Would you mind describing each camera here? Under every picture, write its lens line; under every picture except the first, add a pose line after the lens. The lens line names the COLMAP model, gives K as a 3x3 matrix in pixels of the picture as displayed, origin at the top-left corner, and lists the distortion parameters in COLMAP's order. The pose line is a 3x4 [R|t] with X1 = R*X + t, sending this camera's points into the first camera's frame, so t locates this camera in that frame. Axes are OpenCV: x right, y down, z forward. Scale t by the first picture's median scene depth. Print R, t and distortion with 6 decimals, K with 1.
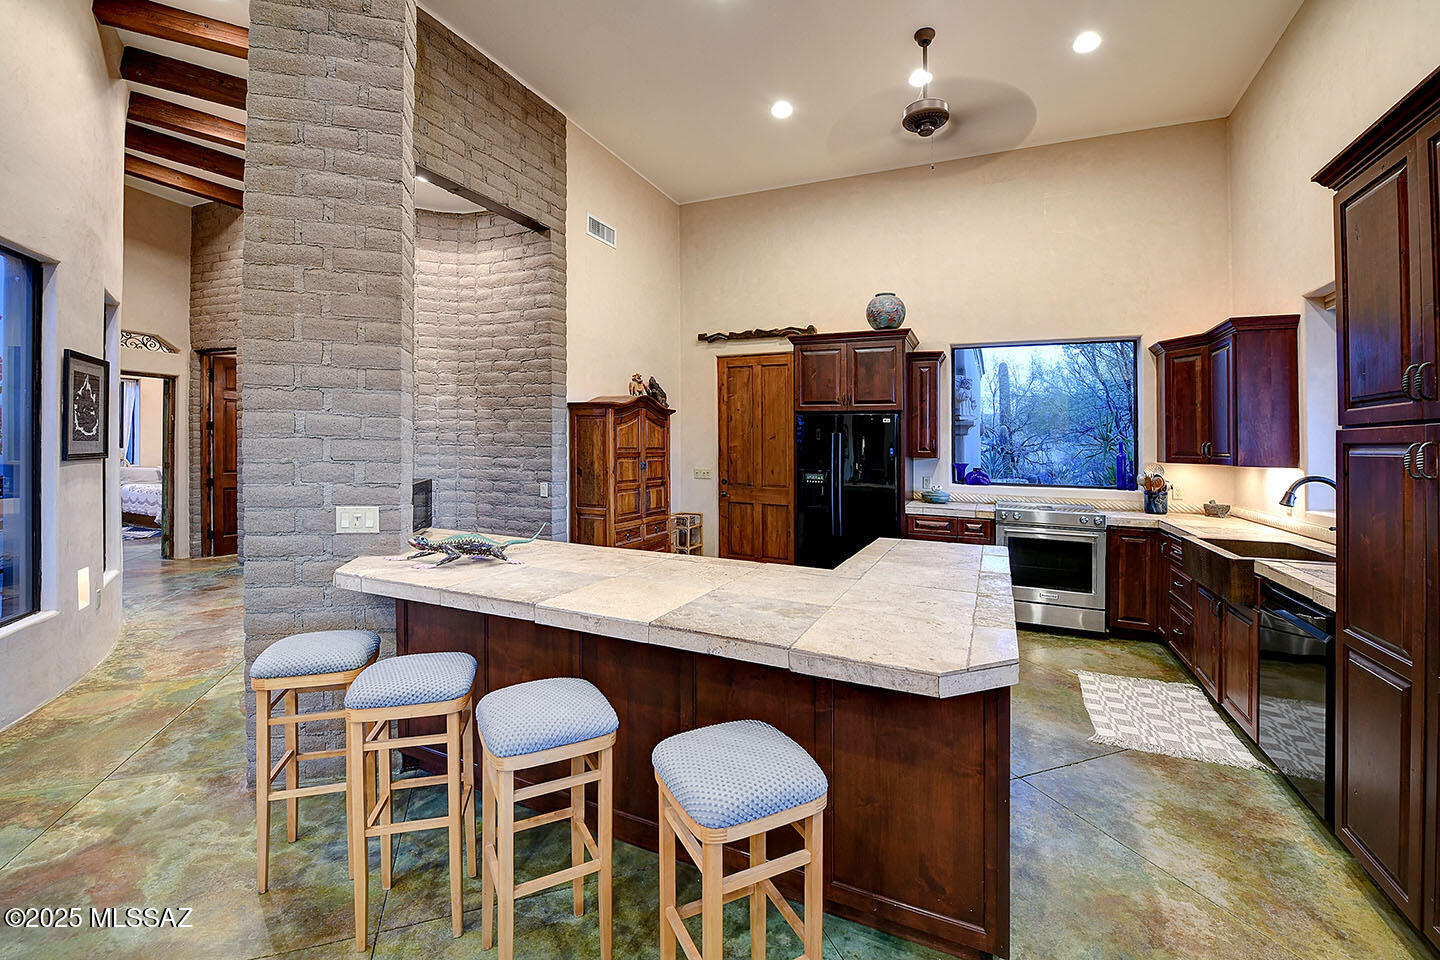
lens RADIAL K [[609.2, 0, 724.0], [0, 609.2, 444.7], [0, 0, 1]] dist [-0.013560, -0.001206]
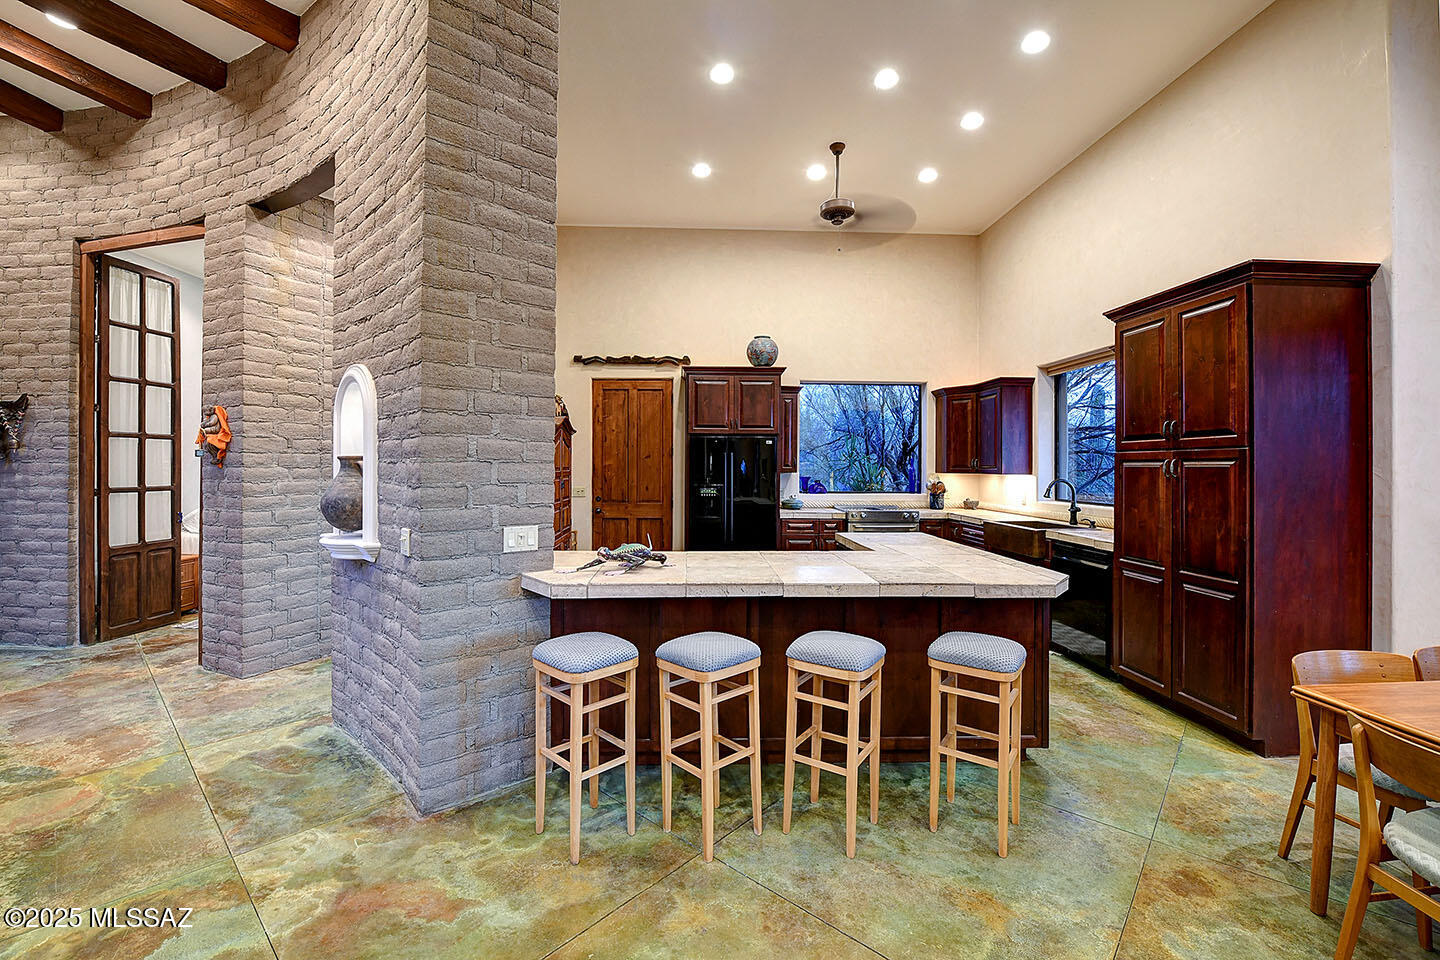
lens RADIAL K [[625.6, 0, 720.9], [0, 625.6, 469.0], [0, 0, 1]] dist [-0.008204, -0.001068]
pose [[0.888178, -0.014556, 0.459269, -0.429717], [0.009112, 0.999860, 0.014067, -0.005348], [-0.459409, -0.008309, 0.888186, -0.068567]]
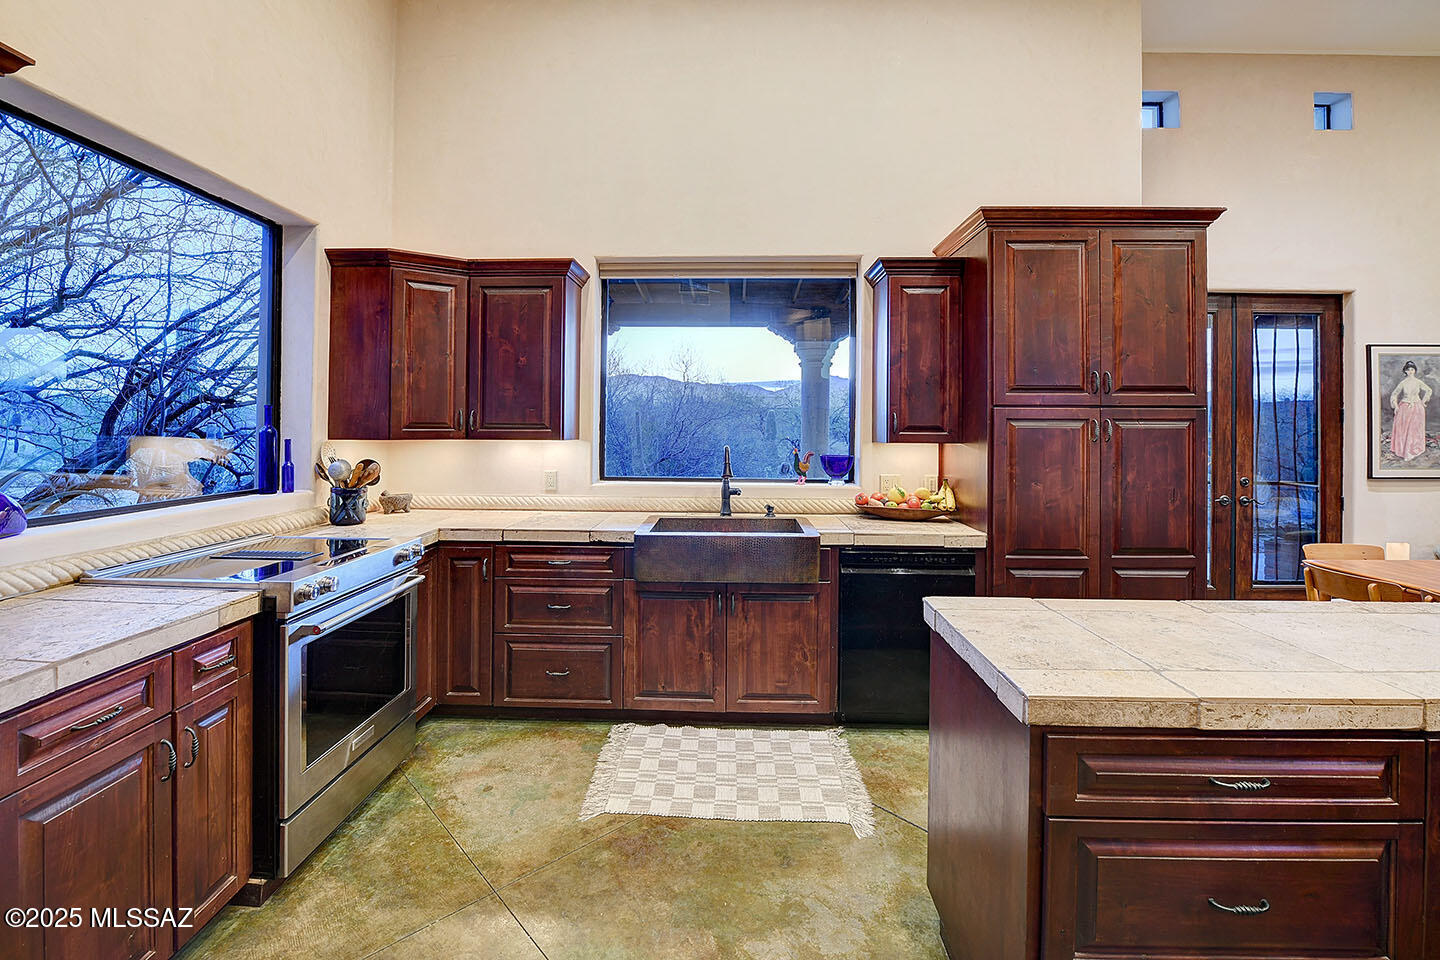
lens RADIAL K [[609.2, 0, 709.1], [0, 609.2, 413.8], [0, 0, 1]] dist [-0.013560, -0.001206]
pose [[-0.373499, -0.000994, 0.927630, 0.011172], [-0.011936, 0.999922, -0.003734, 0.000907], [-0.927554, -0.012467, -0.373482, 0.948629]]
